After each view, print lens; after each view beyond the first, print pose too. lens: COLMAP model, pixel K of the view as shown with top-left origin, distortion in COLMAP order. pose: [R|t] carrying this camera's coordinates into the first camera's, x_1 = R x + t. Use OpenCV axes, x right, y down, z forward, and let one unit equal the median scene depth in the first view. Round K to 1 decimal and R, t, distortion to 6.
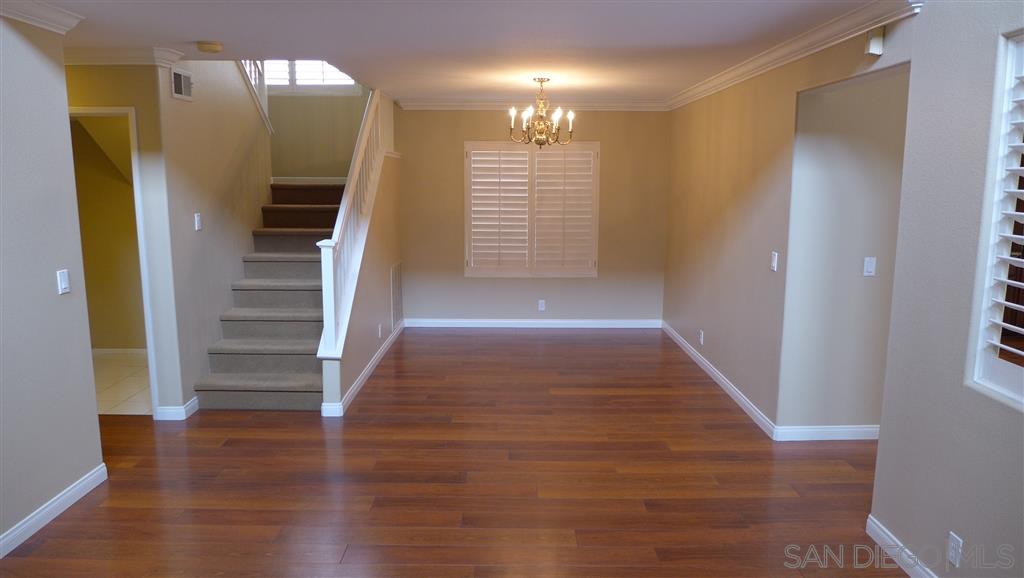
lens RADIAL K [[690.5, 0, 510.0], [0, 690.5, 282.6], [0, 0, 1]] dist [-0.042300, 0.015375]
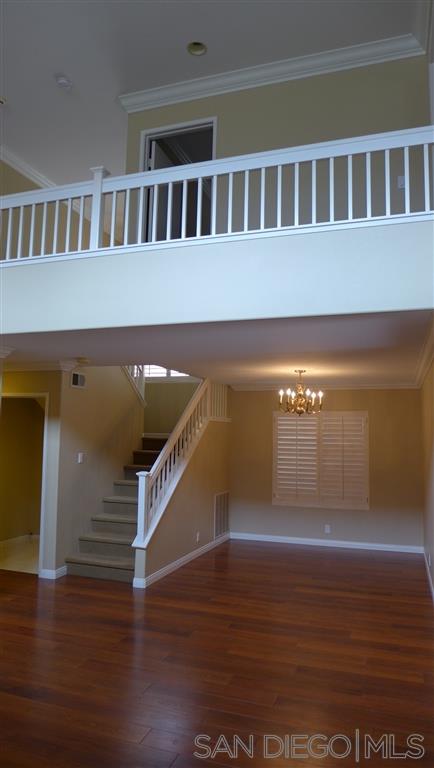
lens RADIAL K [[512.8, 0, 218.8], [0, 512.8, 389.8], [0, 0, 1]] dist [-0.046919, 0.006653]
pose [[0.946736, -0.015546, -0.321635, 0.237137], [-0.061273, 0.971887, -0.227335, 0.010430], [0.316127, 0.234934, 0.919168, -0.076998]]
